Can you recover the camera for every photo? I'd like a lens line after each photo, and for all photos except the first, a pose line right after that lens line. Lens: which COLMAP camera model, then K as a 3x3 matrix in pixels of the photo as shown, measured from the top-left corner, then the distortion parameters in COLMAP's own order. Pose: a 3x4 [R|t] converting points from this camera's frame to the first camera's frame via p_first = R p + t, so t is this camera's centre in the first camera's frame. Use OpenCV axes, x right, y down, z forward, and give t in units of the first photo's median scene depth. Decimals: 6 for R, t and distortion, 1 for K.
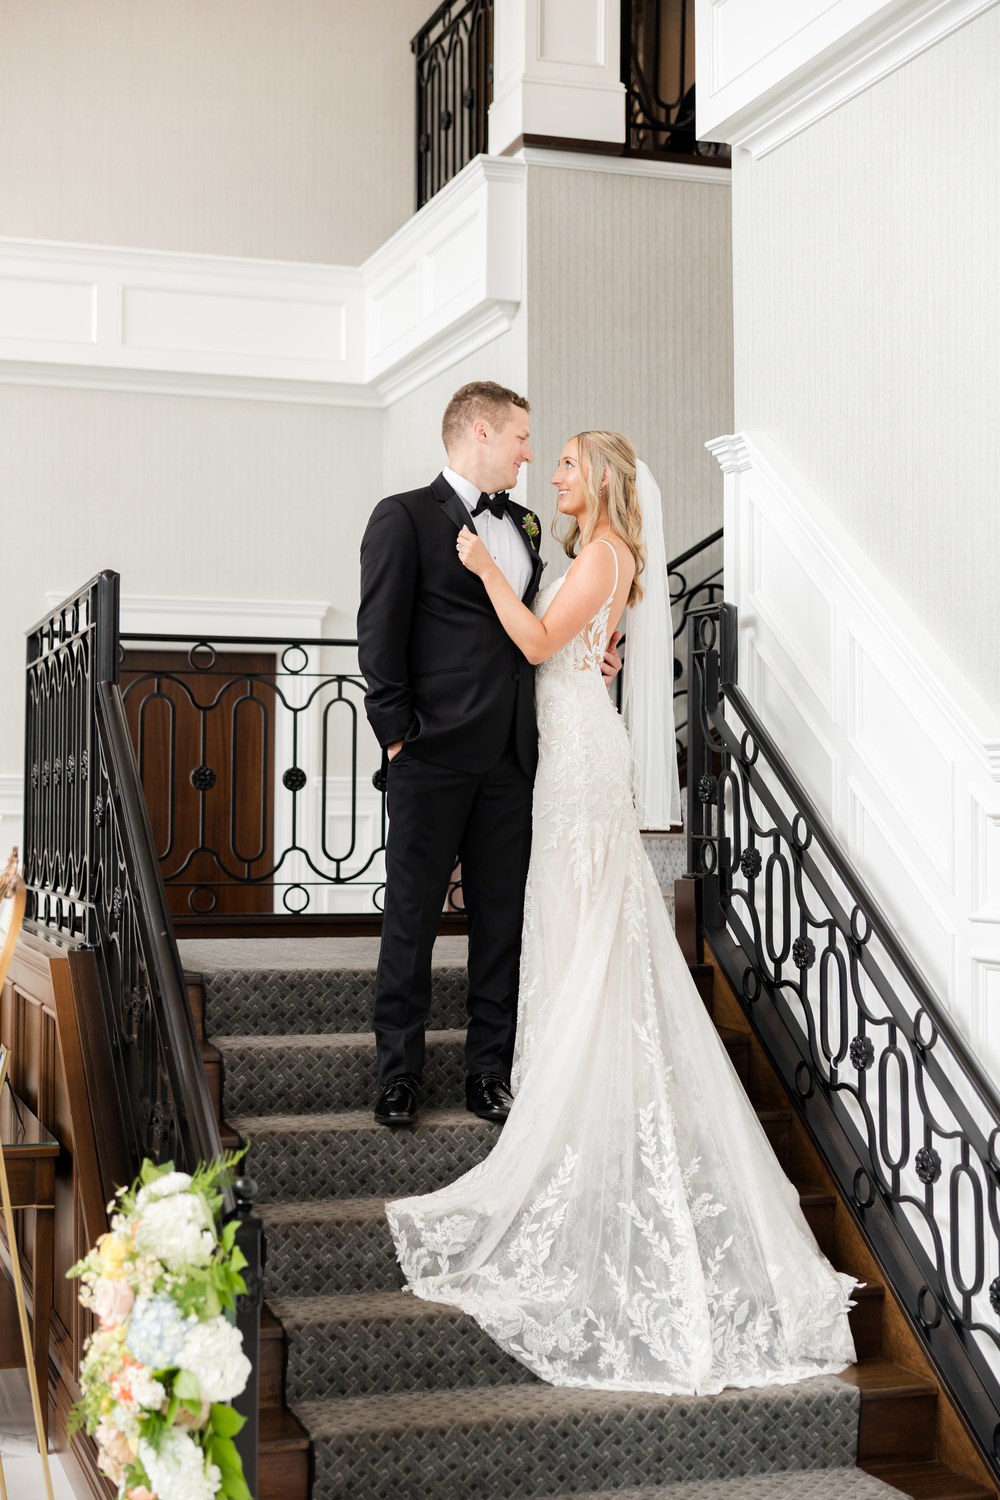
lens RADIAL K [[2254.5, 0, 498.6], [0, 2254.5, 800.1], [0, 0, 1]] dist [0.003116, 0.003436]
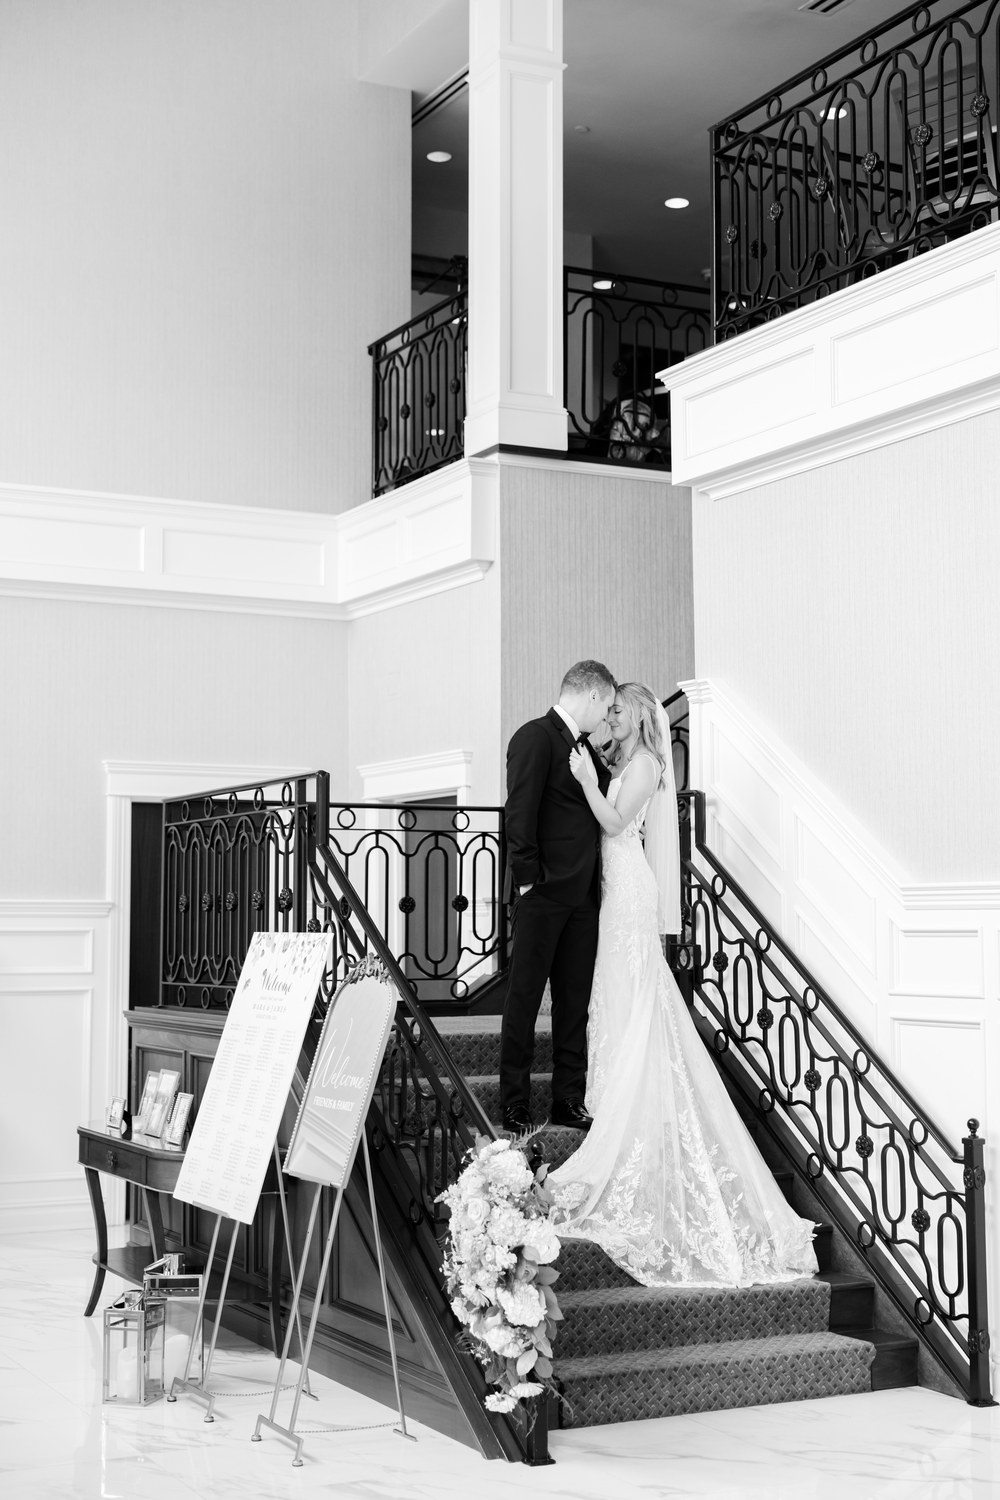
lens RADIAL K [[2170.8, 0, 498.7], [0, 2170.8, 813.0], [0, 0, 1]] dist [-0.007419, 0.061980]
pose [[0.987709, 0.004477, 0.156239, -0.298627], [0.002595, 0.998982, -0.045033, -0.007450], [-0.156282, 0.044885, 0.986692, -0.483756]]
